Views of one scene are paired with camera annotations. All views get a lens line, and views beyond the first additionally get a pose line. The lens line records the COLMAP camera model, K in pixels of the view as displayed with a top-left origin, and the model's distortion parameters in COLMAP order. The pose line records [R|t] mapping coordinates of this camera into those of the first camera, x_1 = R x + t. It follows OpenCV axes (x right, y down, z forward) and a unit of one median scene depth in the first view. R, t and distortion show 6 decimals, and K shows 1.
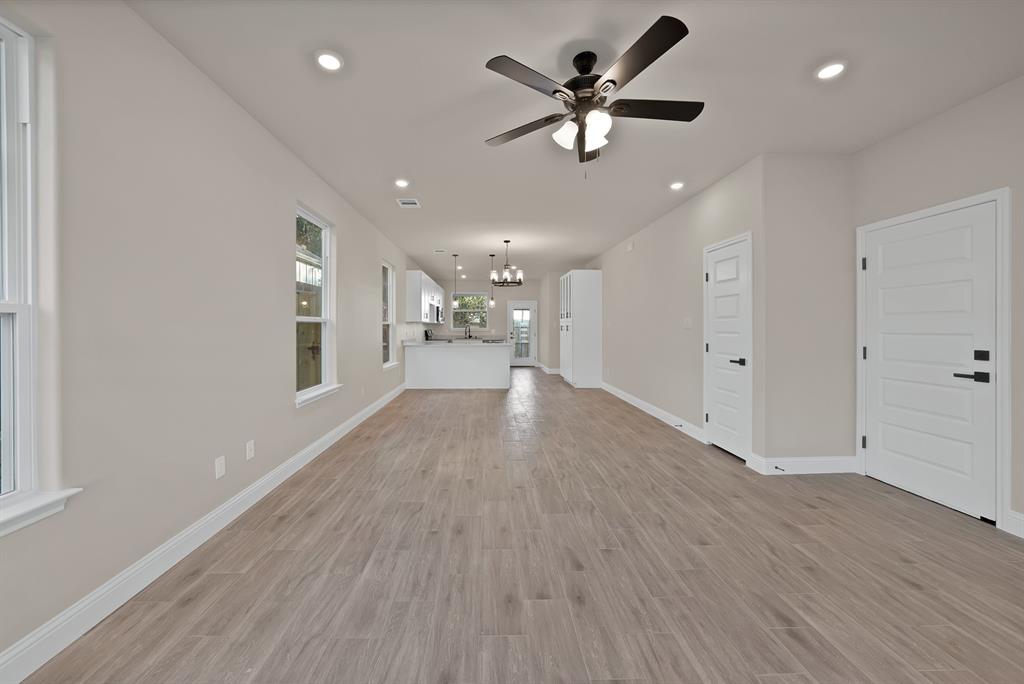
lens RADIAL K [[372.9, 0, 490.4], [0, 372.9, 331.8], [0, 0, 1]] dist [-0.024351, 0.004239]
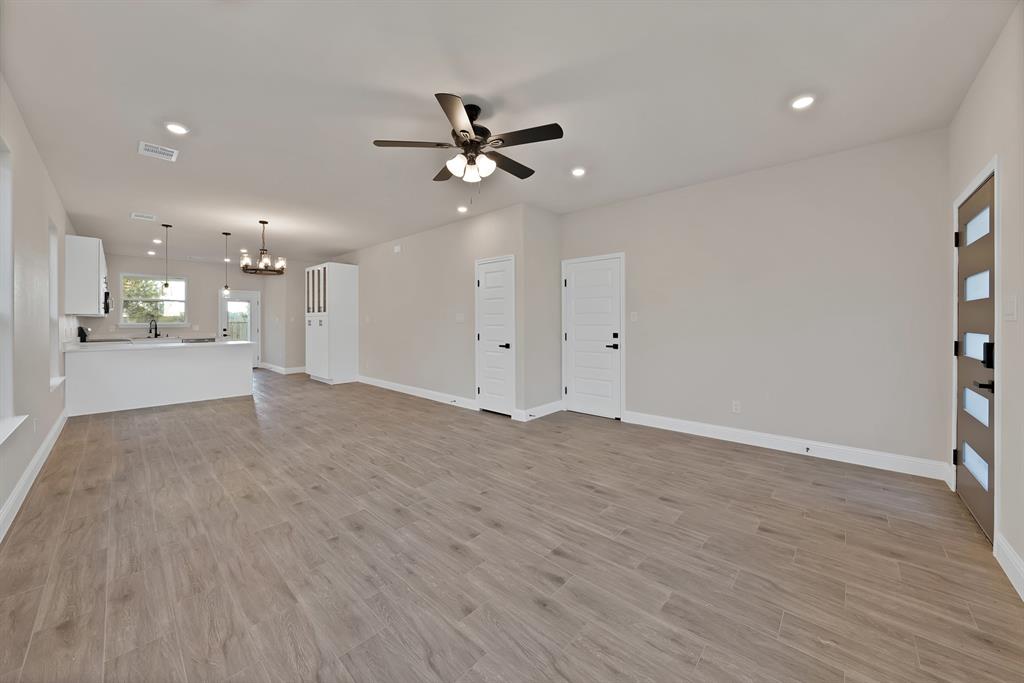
lens RADIAL K [[372.9, 0, 505.2], [0, 372.9, 322.3], [0, 0, 1]] dist [-0.024351, 0.004239]
pose [[0.691350, -0.000843, 0.722520, -0.345055], [0.010677, 0.999902, -0.009049, 0.004389], [-0.722441, 0.013971, 0.691291, 0.023301]]
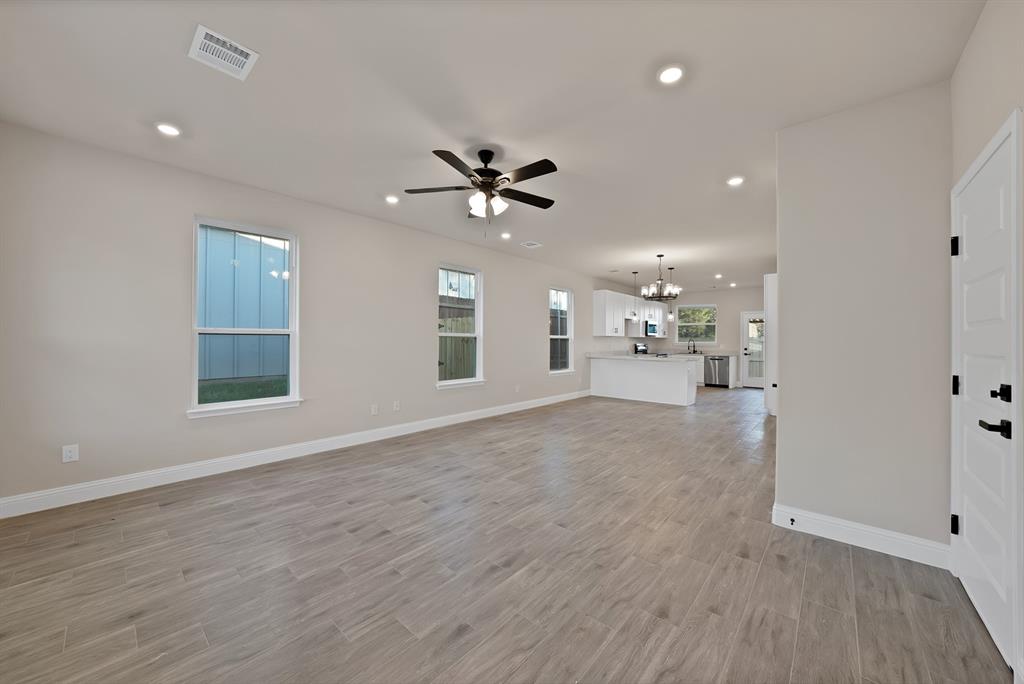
lens RADIAL K [[368.2, 0, 516.4], [0, 368.2, 346.9], [0, 0, 1]] dist [-0.019306, 0.000781]
pose [[0.746056, 0.017419, -0.665655, 0.772602], [-0.014702, 0.999845, 0.009687, -0.004072], [0.665720, 0.002559, 0.746197, 0.014050]]
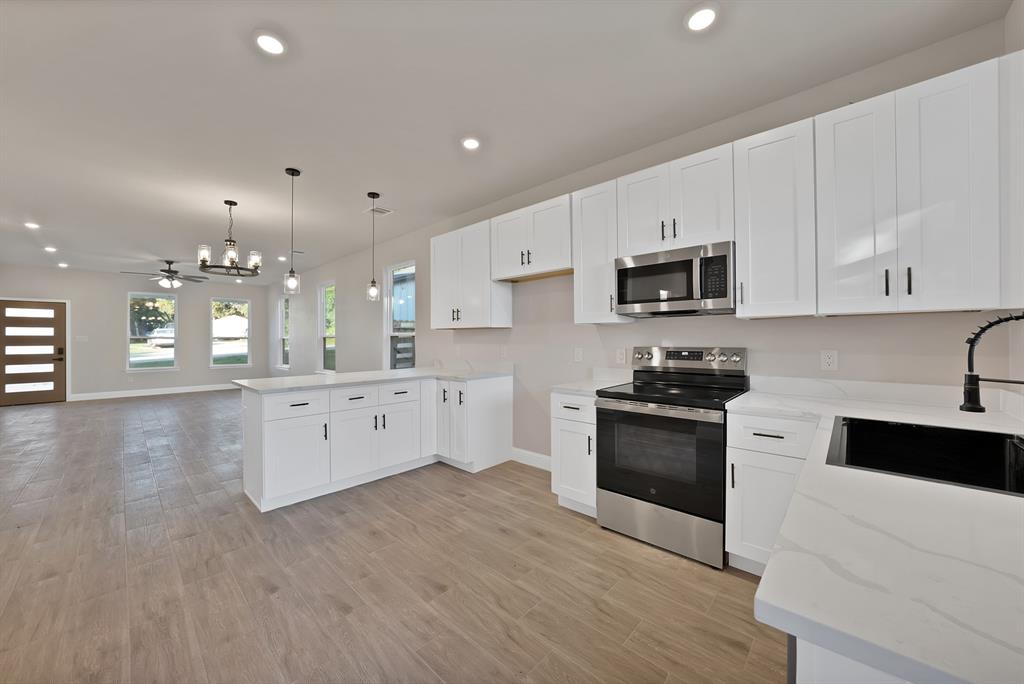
lens RADIAL K [[372.9, 0, 506.0], [0, 372.9, 338.1], [0, 0, 1]] dist [-0.024351, 0.004239]
pose [[-0.694781, 0.001090, -0.719220, 0.310873], [-0.002818, 0.999987, 0.004238, -0.038320], [0.719216, 0.004971, -0.694769, 3.273366]]
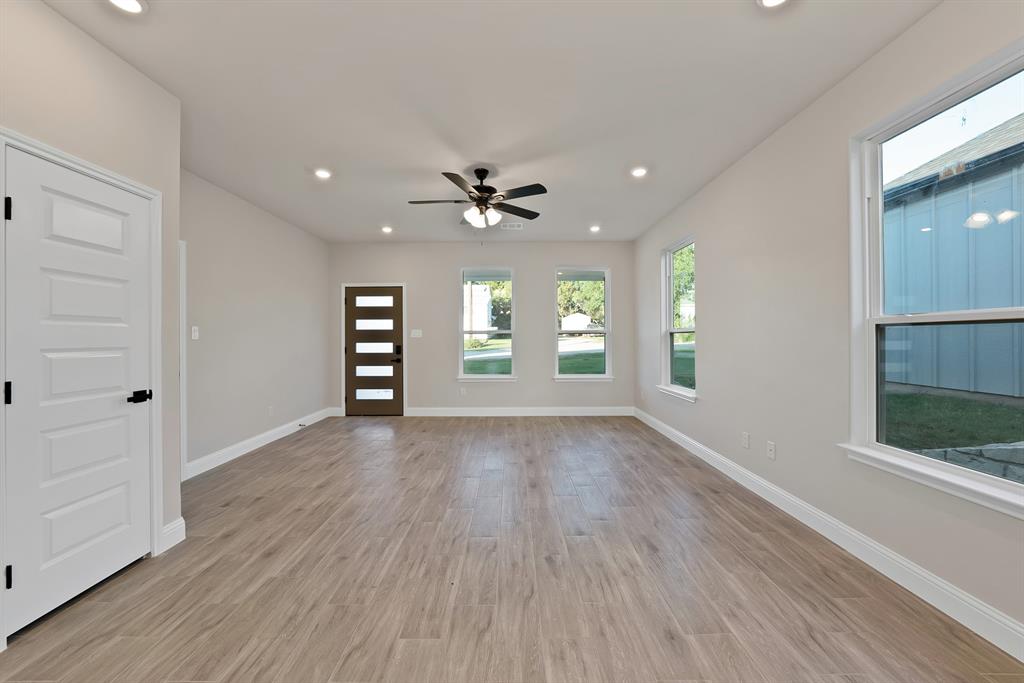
lens RADIAL K [[372.9, 0, 507.2], [0, 372.9, 337.9], [0, 0, 1]] dist [-0.024351, 0.004239]
pose [[-0.999840, 0.005404, 0.017046, 0.072360], [0.005629, 0.999898, 0.013157, -0.018490], [-0.016973, 0.013250, -0.999768, 1.566421]]
